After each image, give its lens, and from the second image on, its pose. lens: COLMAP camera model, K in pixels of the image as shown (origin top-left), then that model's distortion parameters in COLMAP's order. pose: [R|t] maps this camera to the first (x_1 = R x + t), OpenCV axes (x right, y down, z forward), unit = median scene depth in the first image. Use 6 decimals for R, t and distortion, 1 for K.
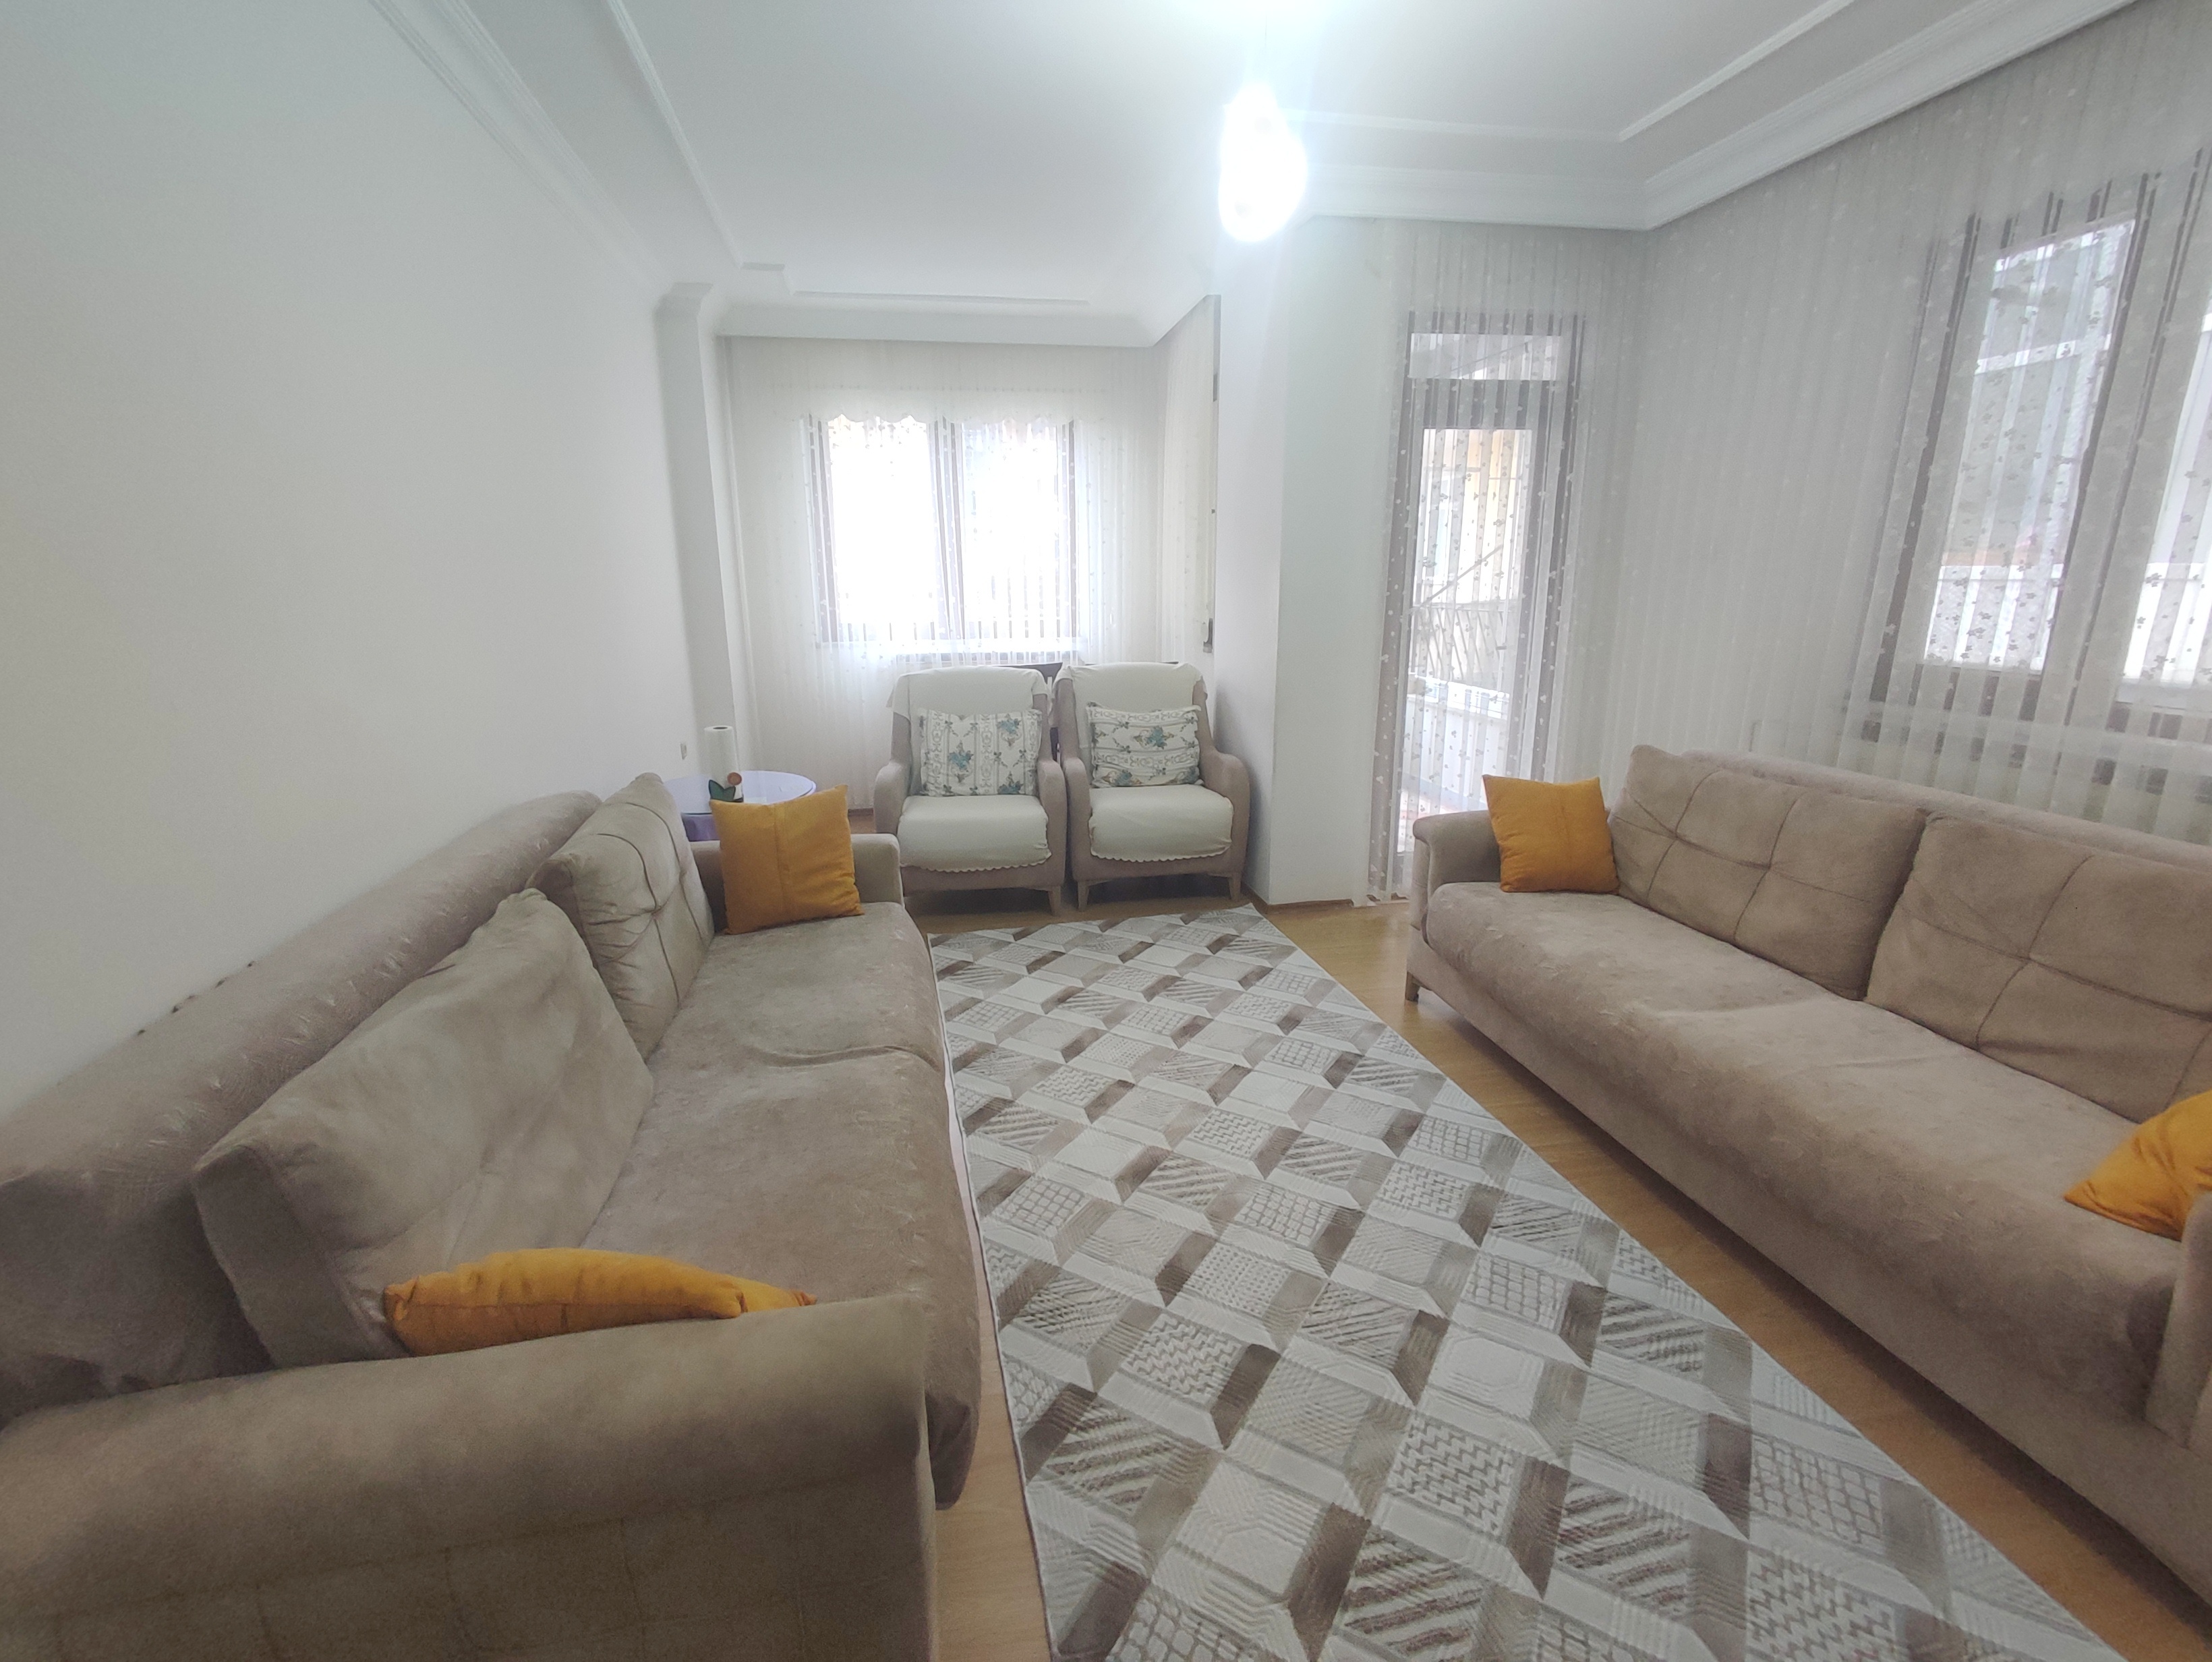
lens RADIAL K [[1004.5, 0, 1098.4], [0, 1004.5, 818.0], [0, 0, 1]] dist [-0.000174, -0.003977]
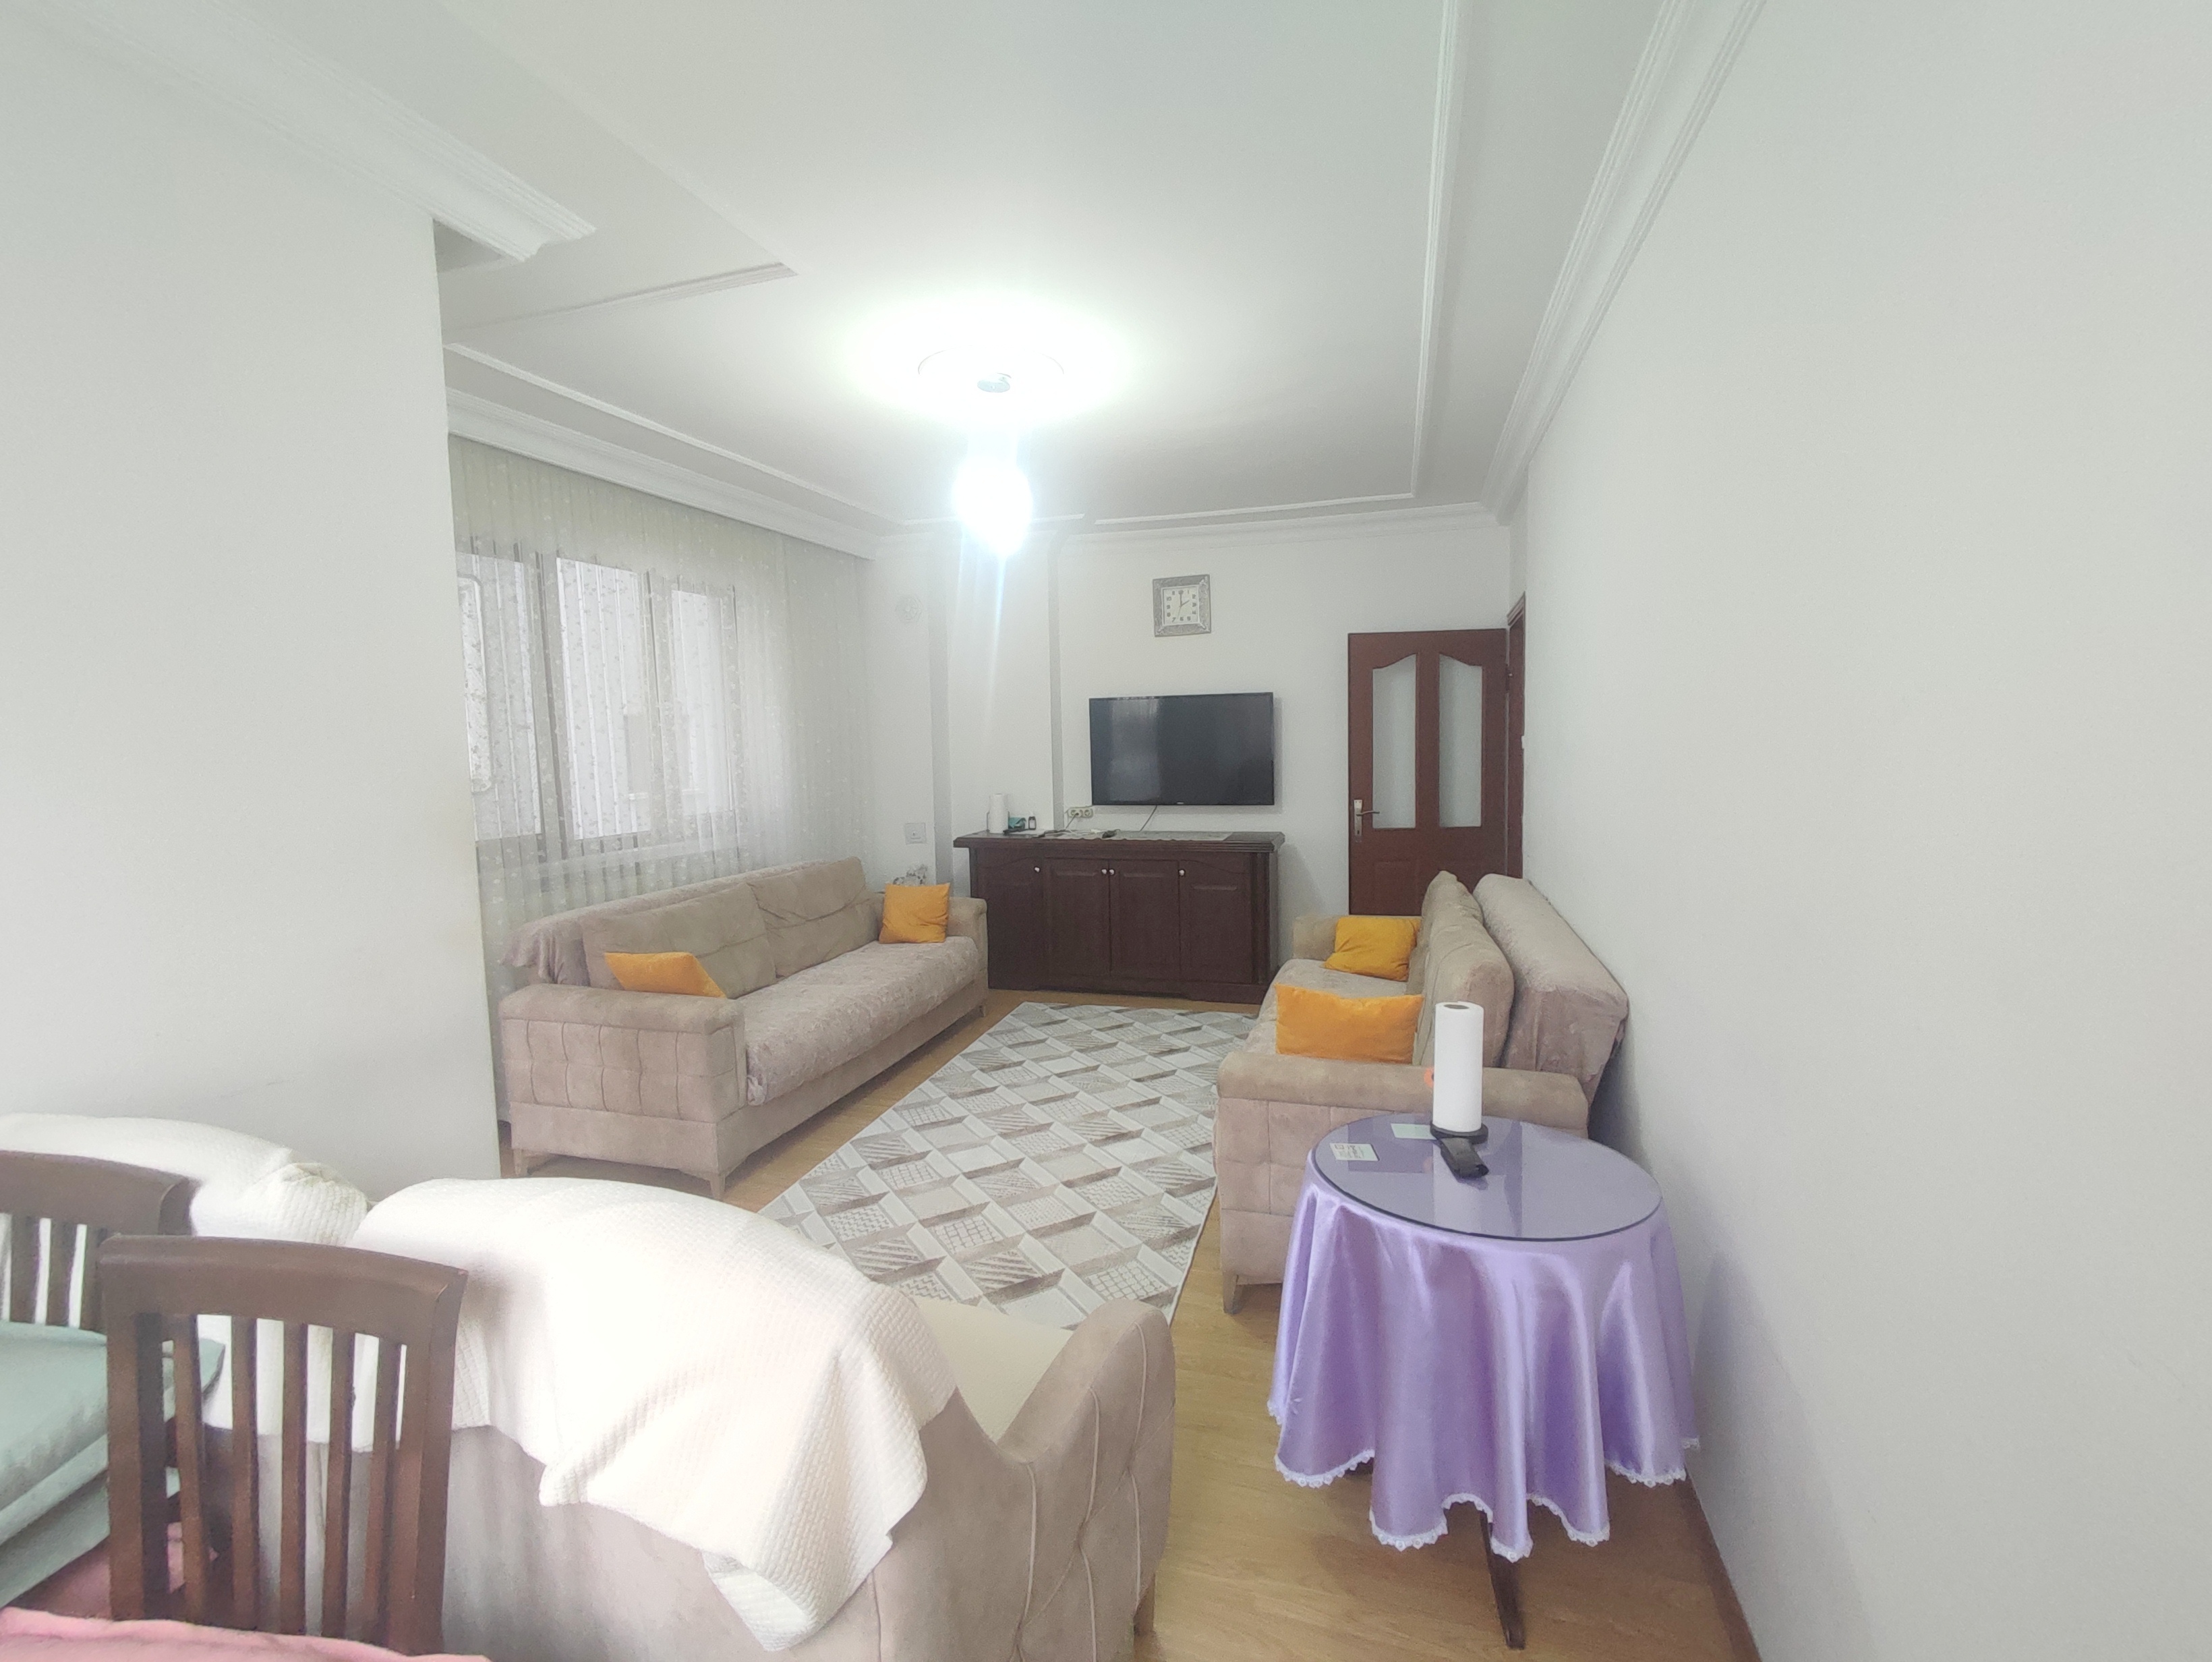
lens RADIAL K [[1004.5, 0, 1087.1], [0, 1004.5, 839.1], [0, 0, 1]] dist [-0.000174, -0.003977]
pose [[-0.876980, -0.020186, 0.480103, -0.576494], [0.147372, 0.939672, 0.308705, -0.498269], [-0.457371, 0.341482, -0.821098, 1.909843]]
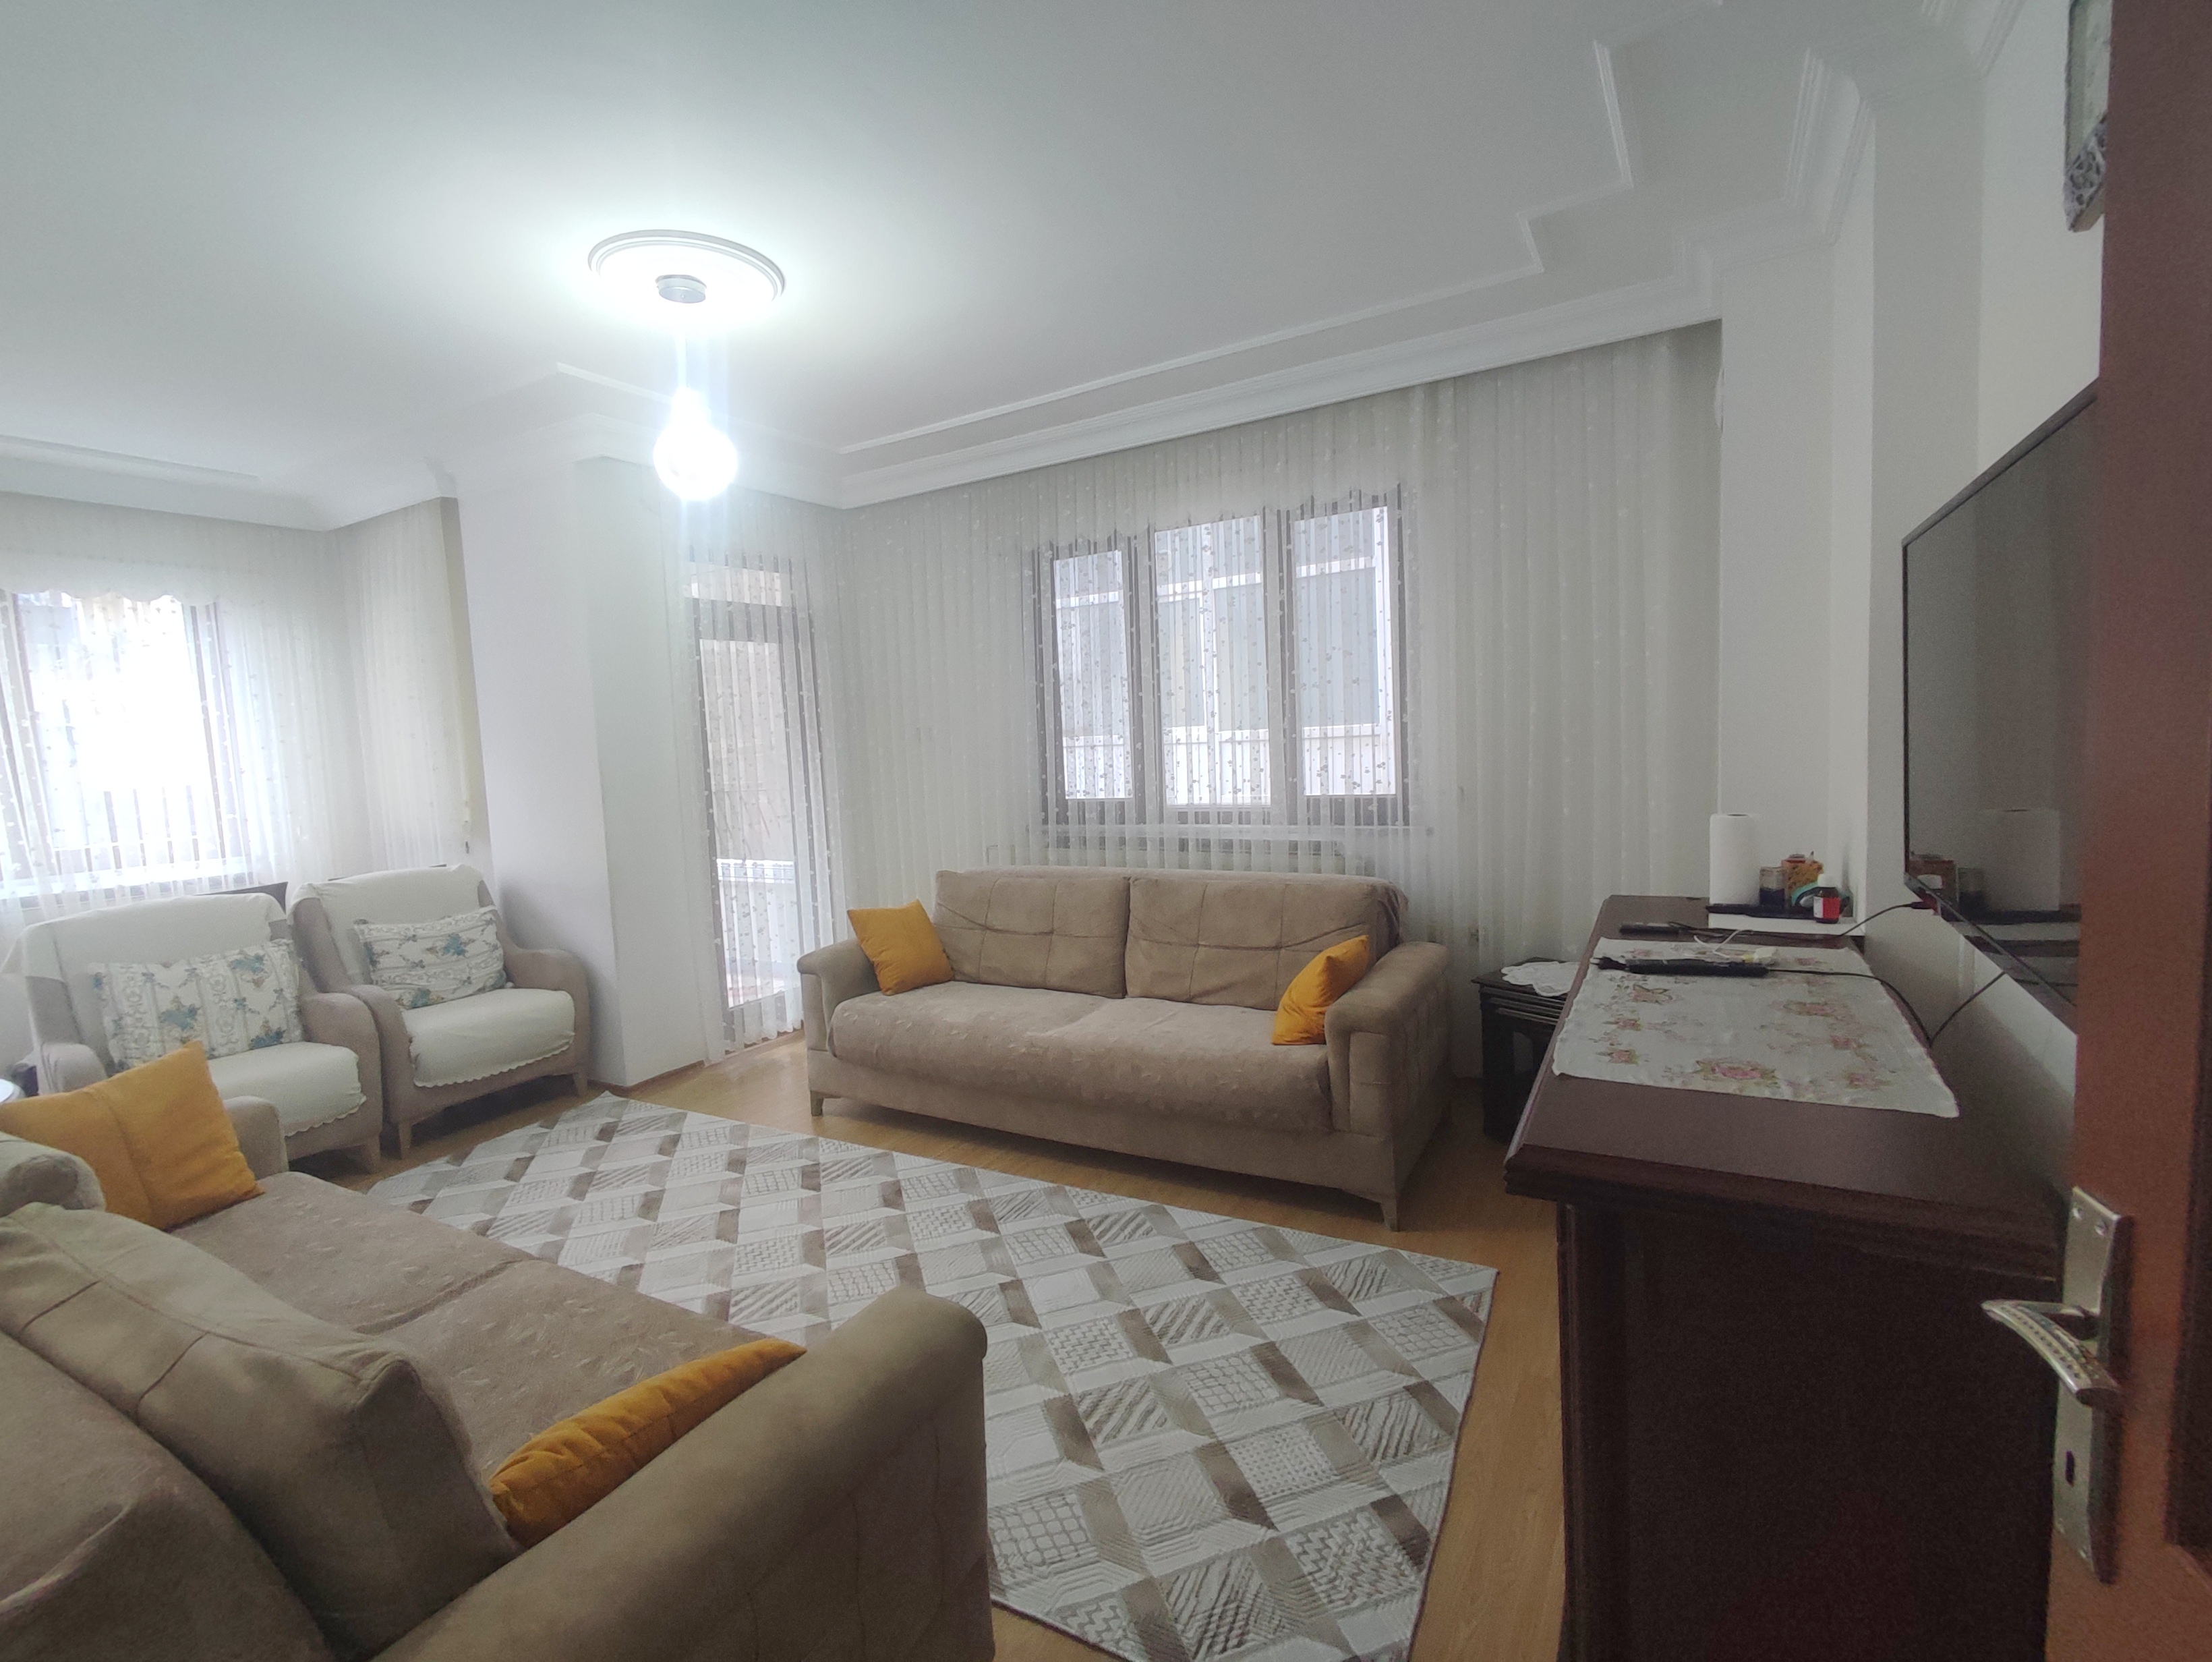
lens RADIAL K [[1004.5, 0, 1102.6], [0, 1004.5, 815.1], [0, 0, 1]] dist [-0.000174, -0.003977]
pose [[0.648500, -0.082794, 0.756699, -0.402690], [0.221939, 0.971443, -0.083914, 0.019952], [-0.728143, 0.222359, 0.648355, -0.078050]]
